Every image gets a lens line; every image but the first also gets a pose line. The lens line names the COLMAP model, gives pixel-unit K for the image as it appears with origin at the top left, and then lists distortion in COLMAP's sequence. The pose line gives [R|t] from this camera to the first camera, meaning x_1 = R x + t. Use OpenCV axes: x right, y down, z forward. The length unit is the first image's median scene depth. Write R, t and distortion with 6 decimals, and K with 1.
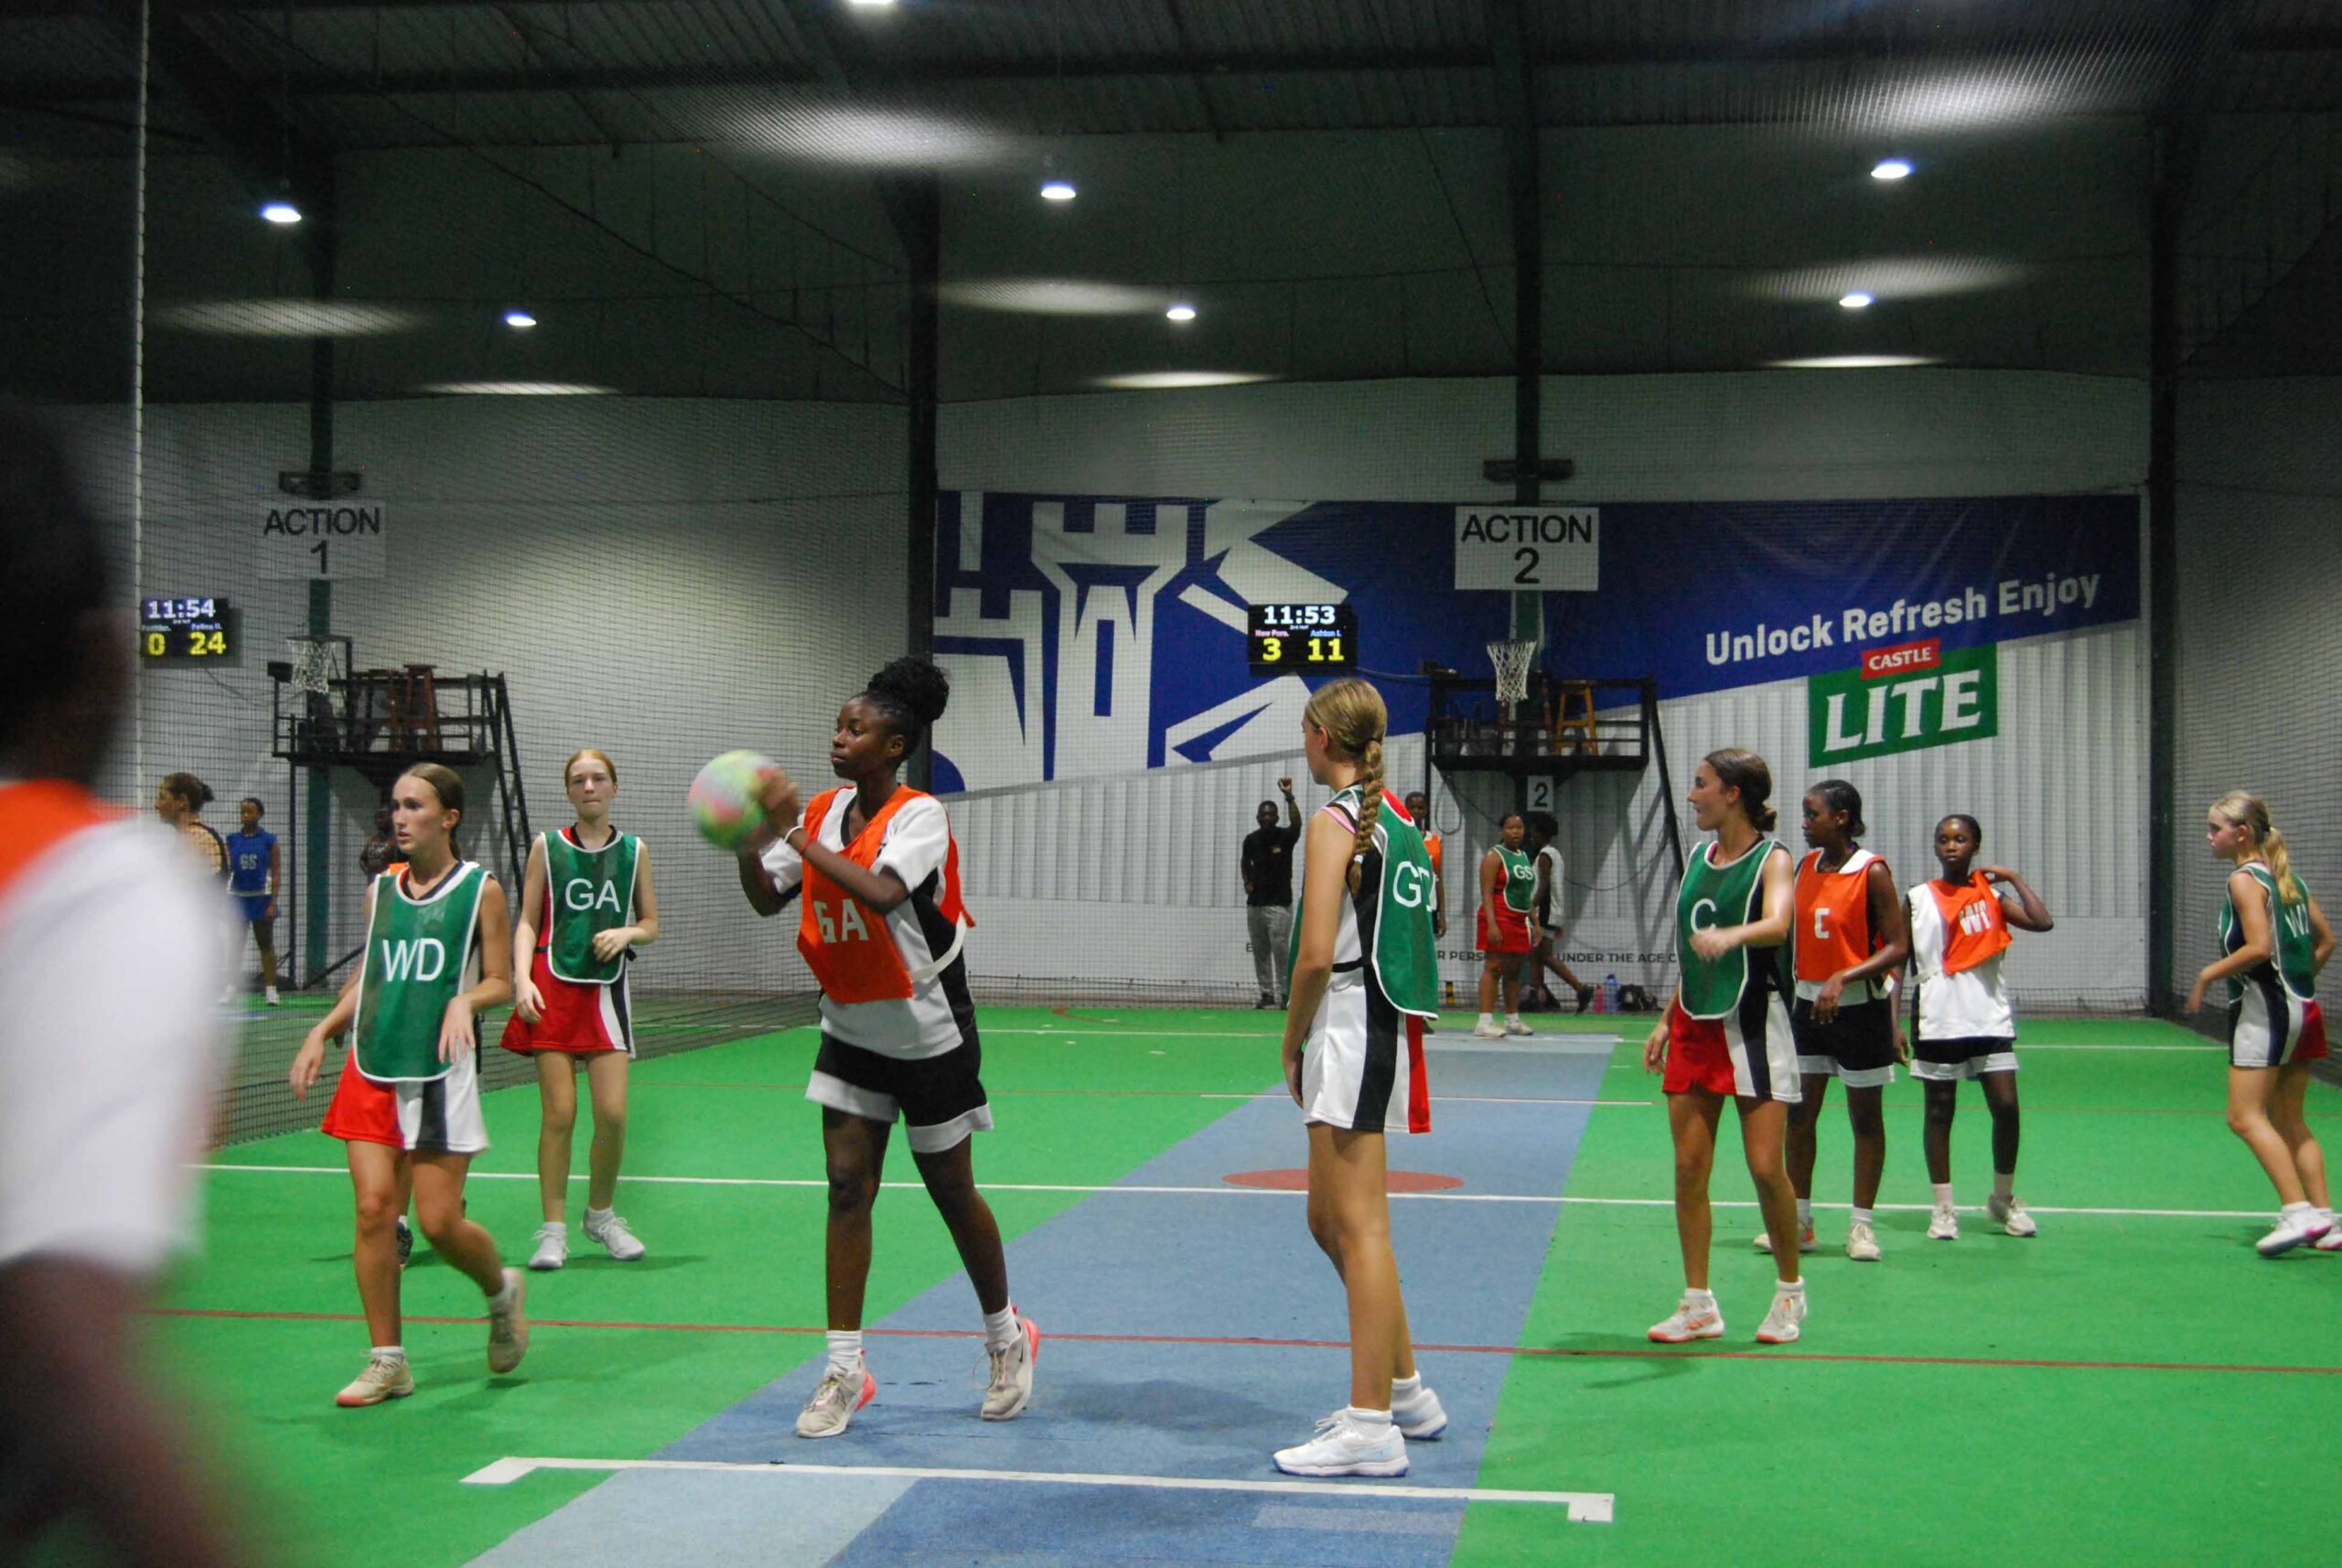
lens RADIAL K [[3577.6, 0, 1159.0], [0, 3577.6, 797.0], [0, 0, 1]] dist [-0.015159, 0.000000]
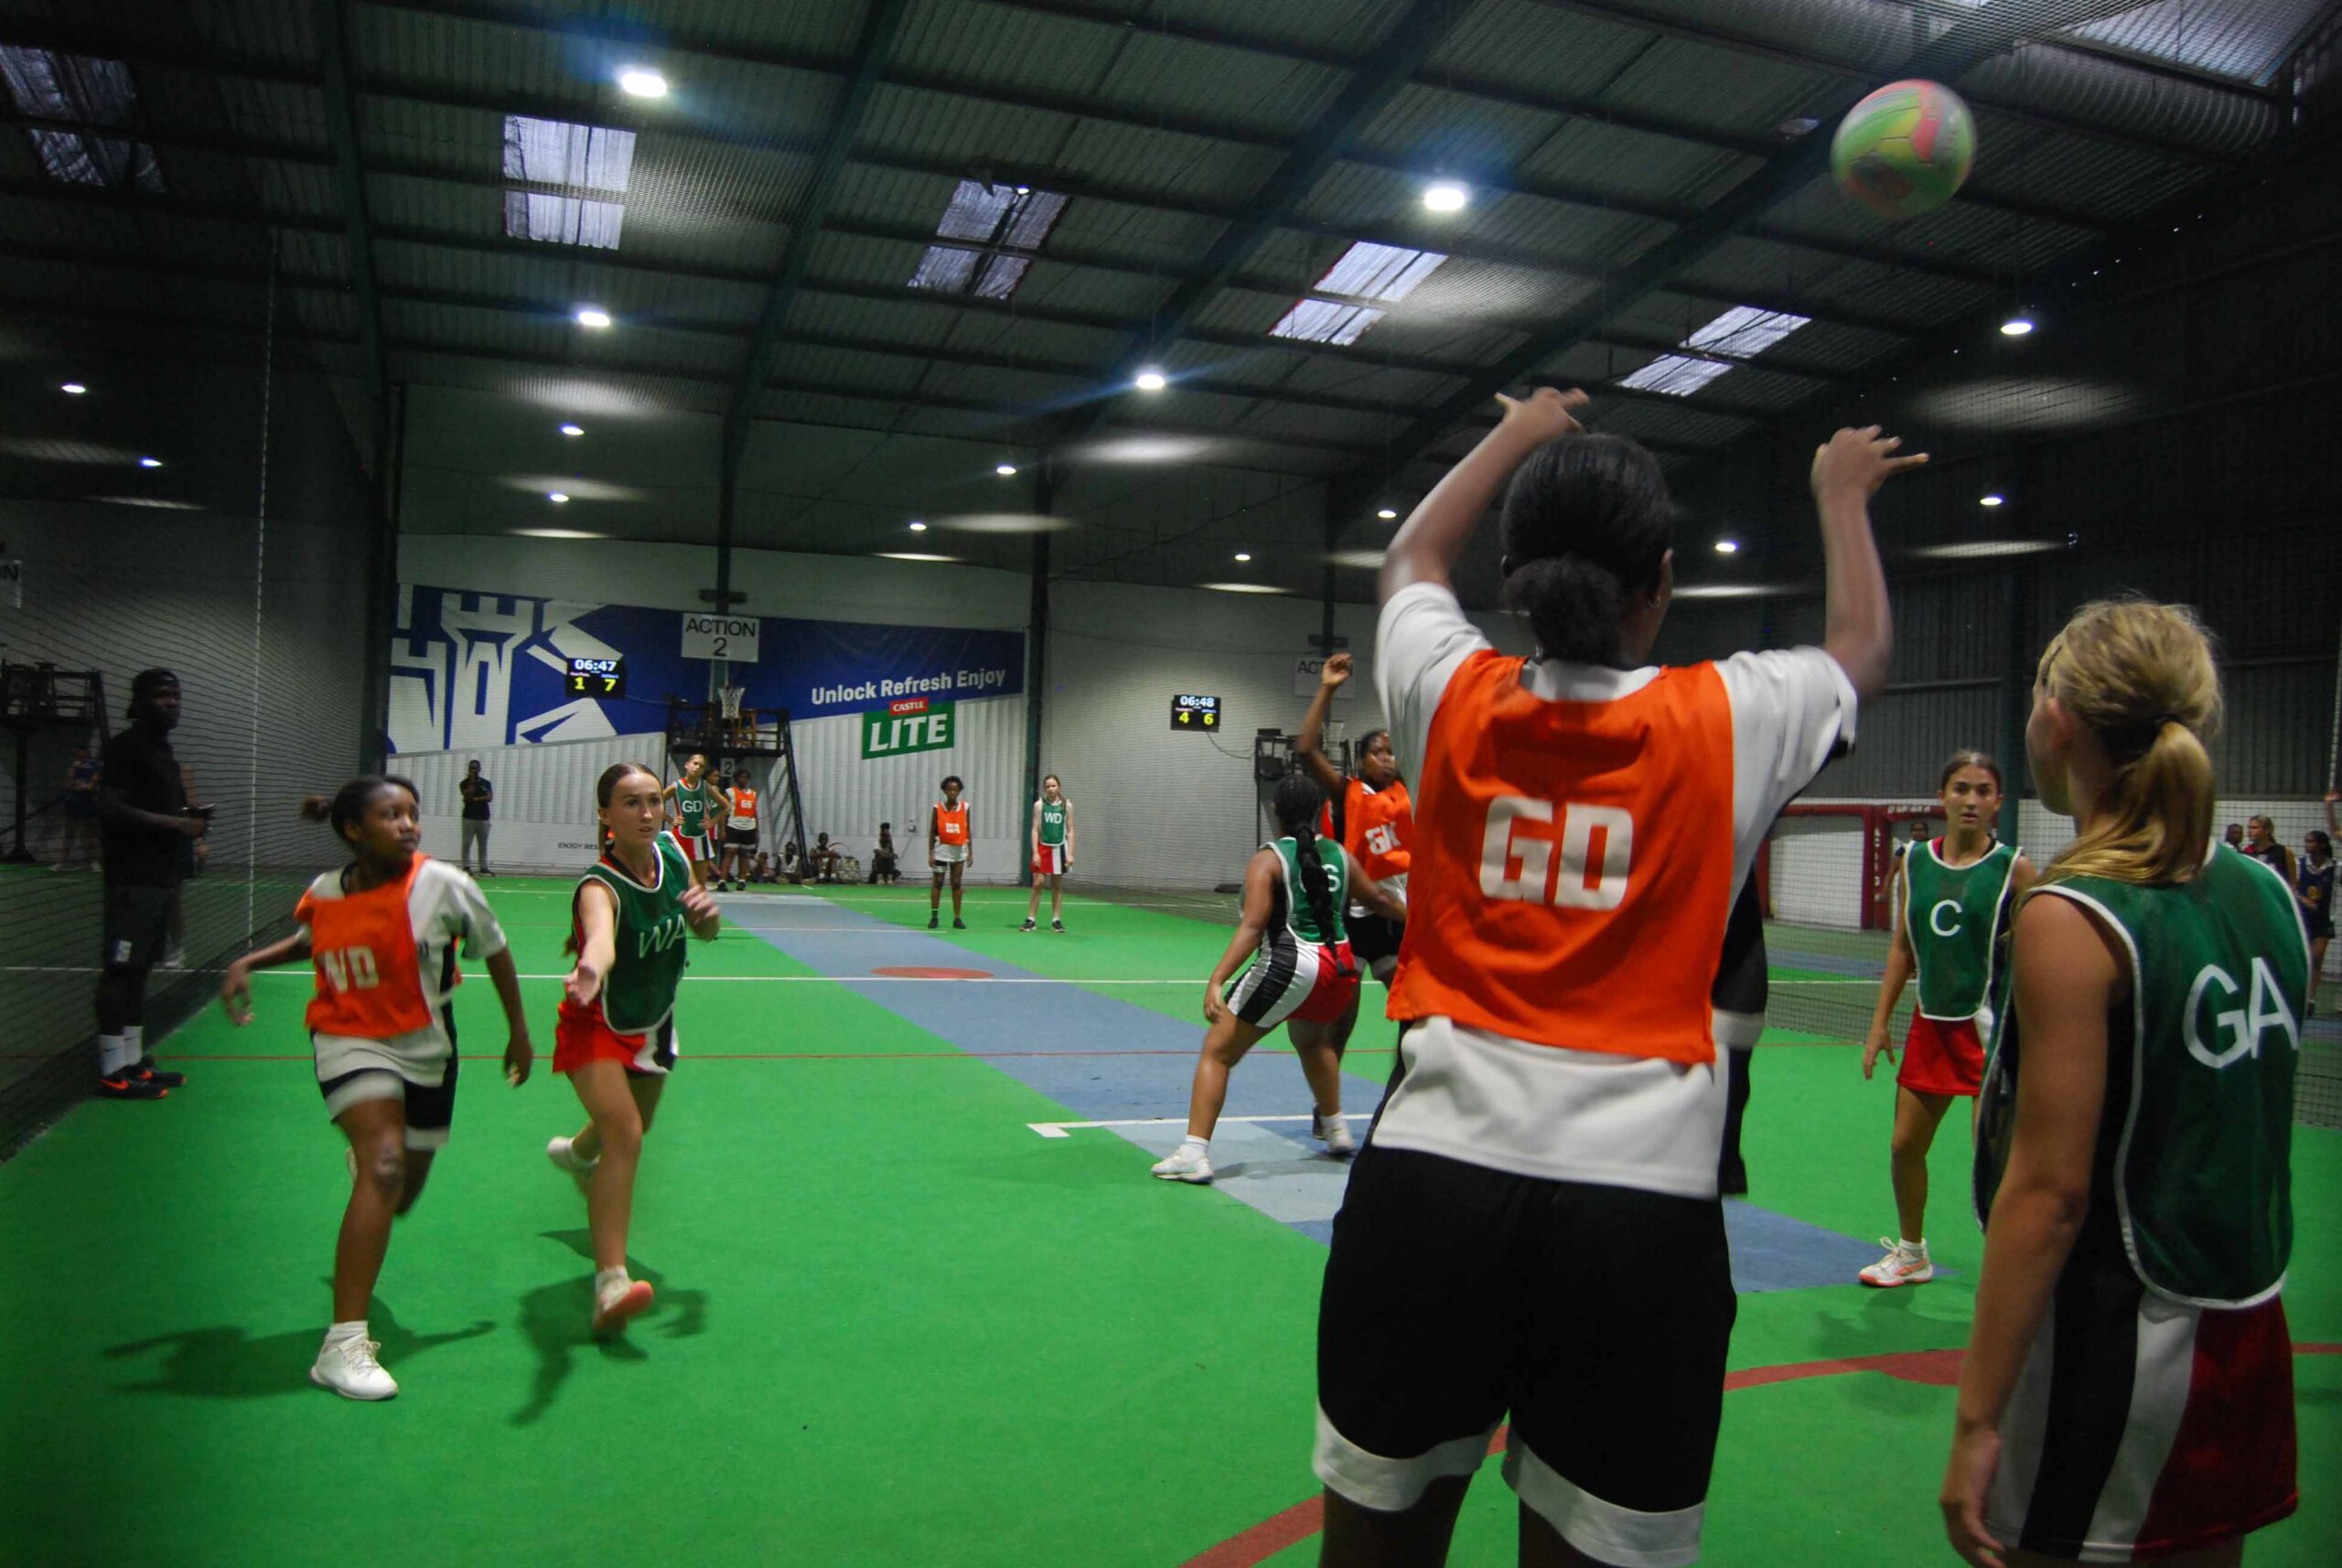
lens RADIAL K [[1859.7, 0, 1172.4], [0, 1859.7, 791.6], [0, 0, 1]] dist [-0.086019, 0.024667]
pose [[0.877258, 0.031418, 0.478990, -0.154409], [-0.038071, 0.999266, 0.004182, -0.001214], [-0.478508, -0.021904, 0.877810, 0.023940]]
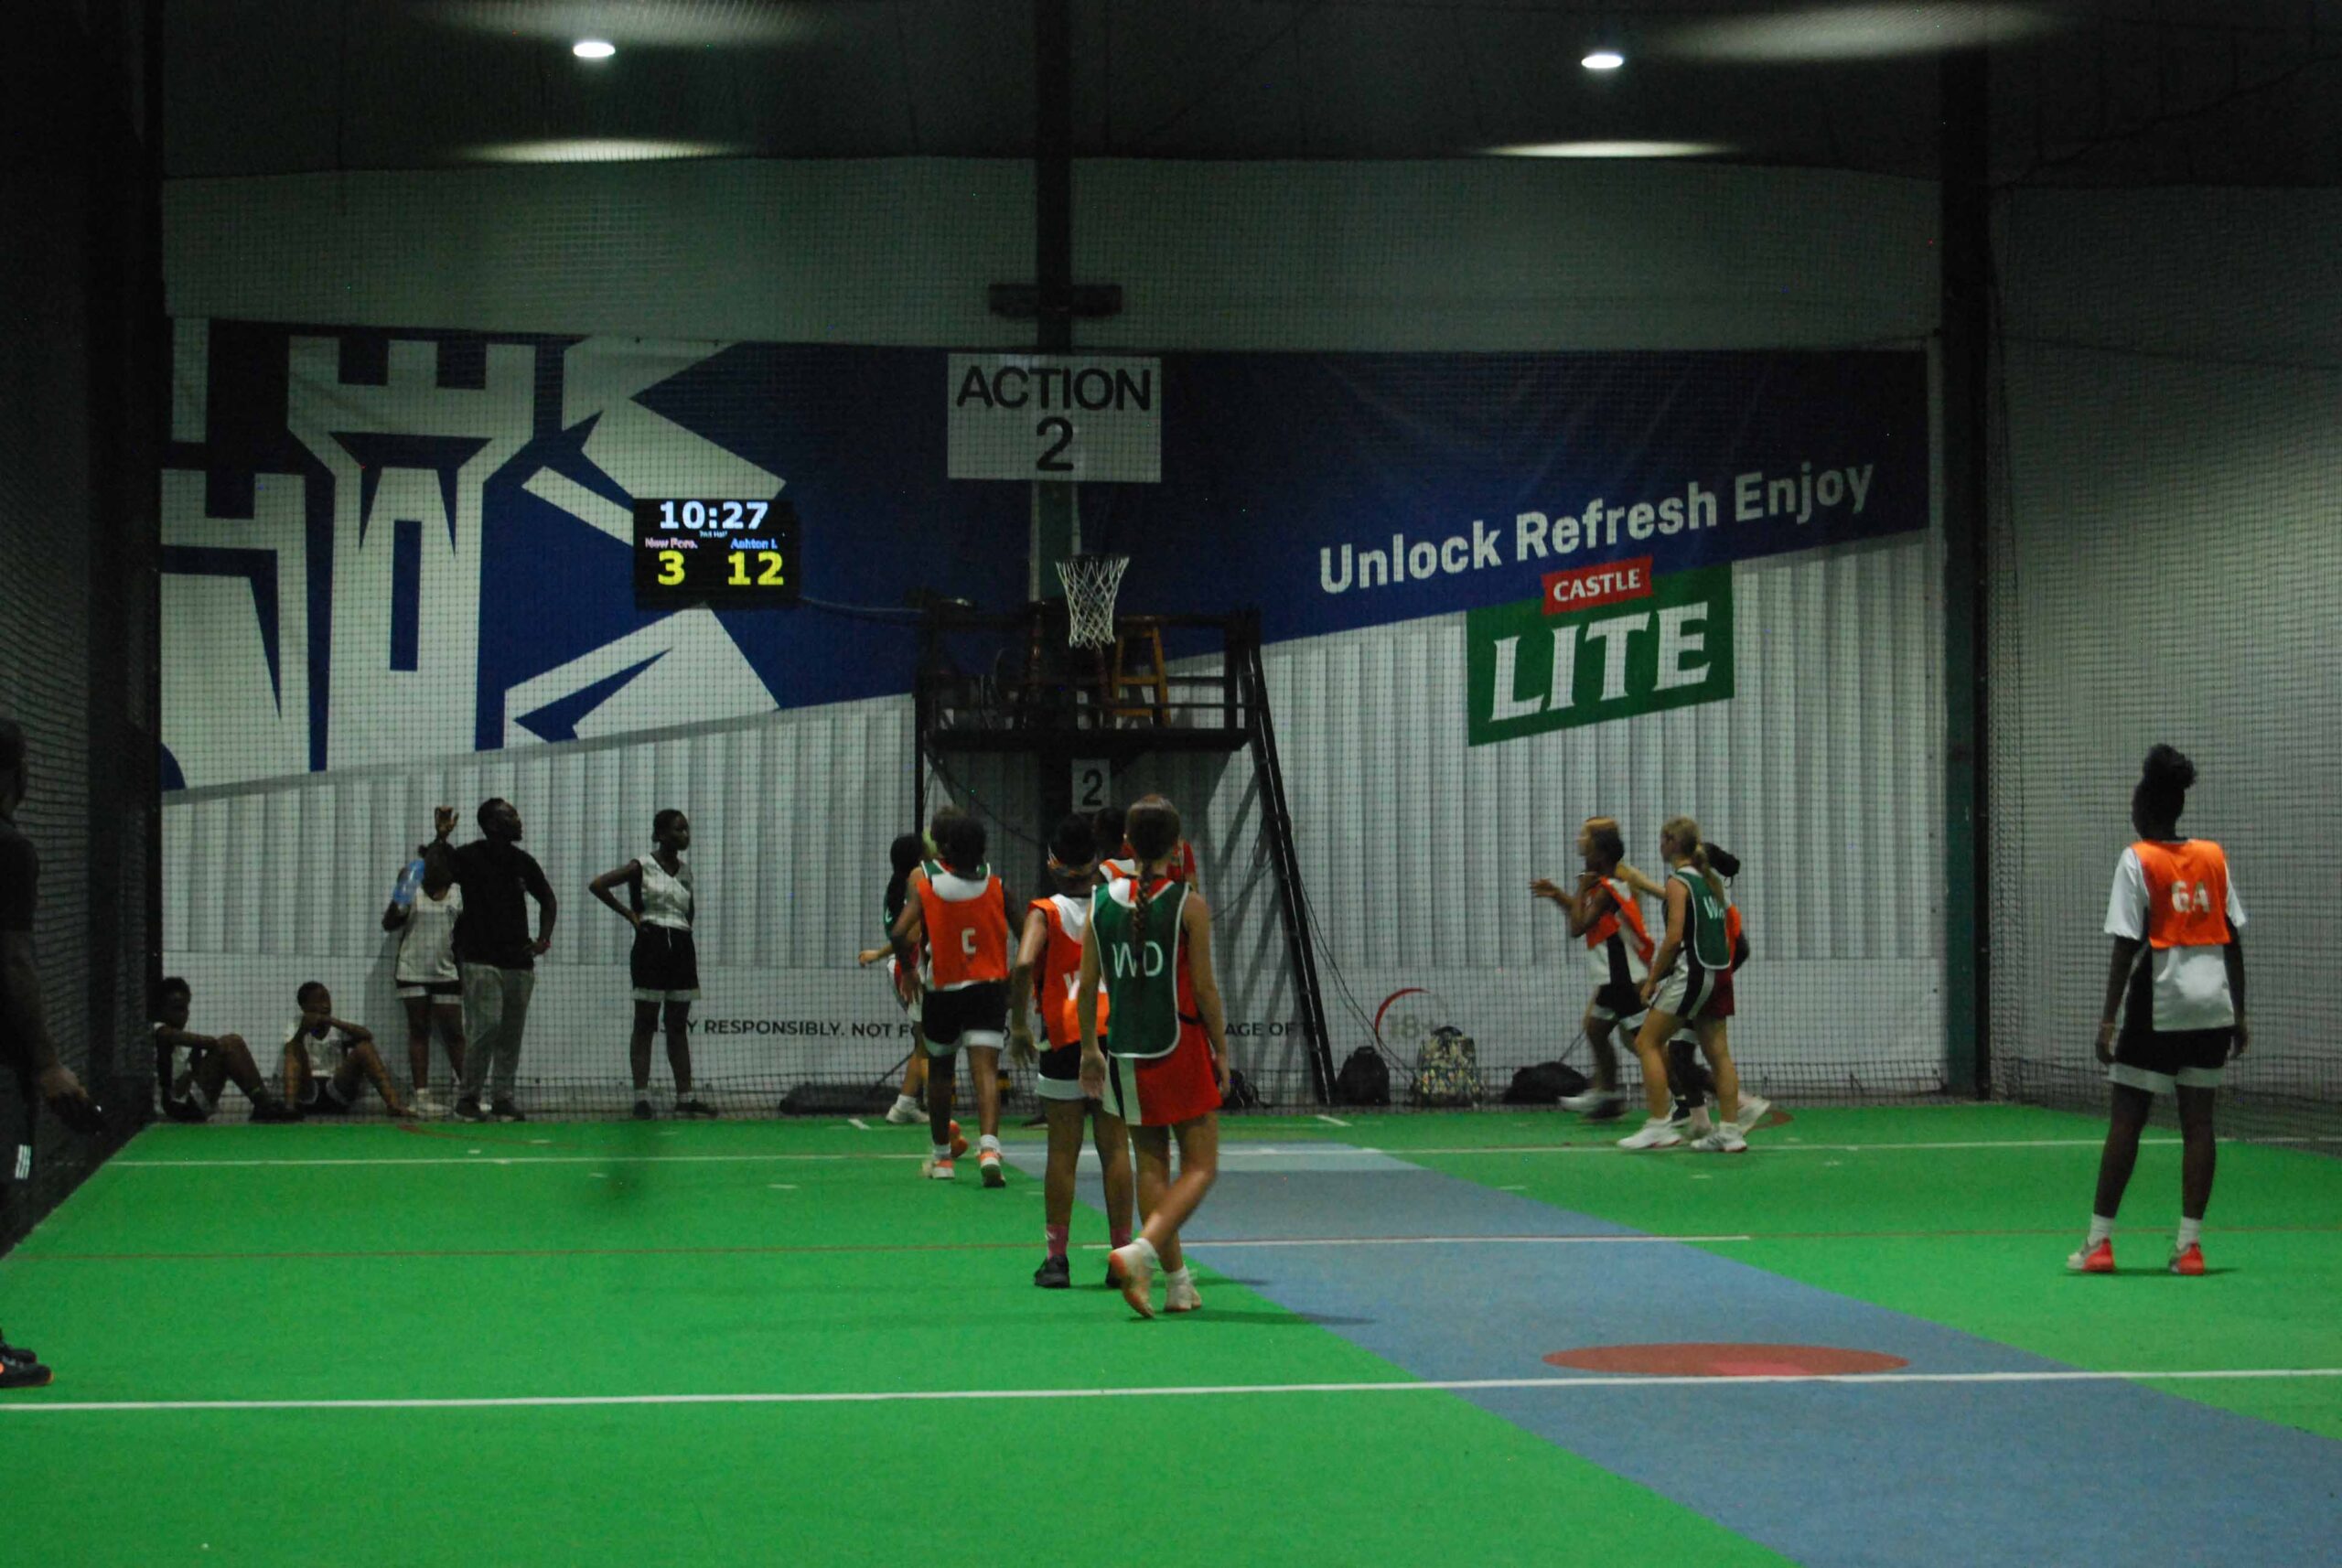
lens RADIAL K [[5446.5, 0, 1187.8], [0, 5446.5, 798.0], [0, 0, 1]] dist [-0.013963, 0.000000]
pose [[0.960647, -0.007715, 0.277665, -0.155593], [0.007220, 0.999970, 0.002806, -0.001450], [-0.277678, -0.000691, 0.960674, 0.020300]]
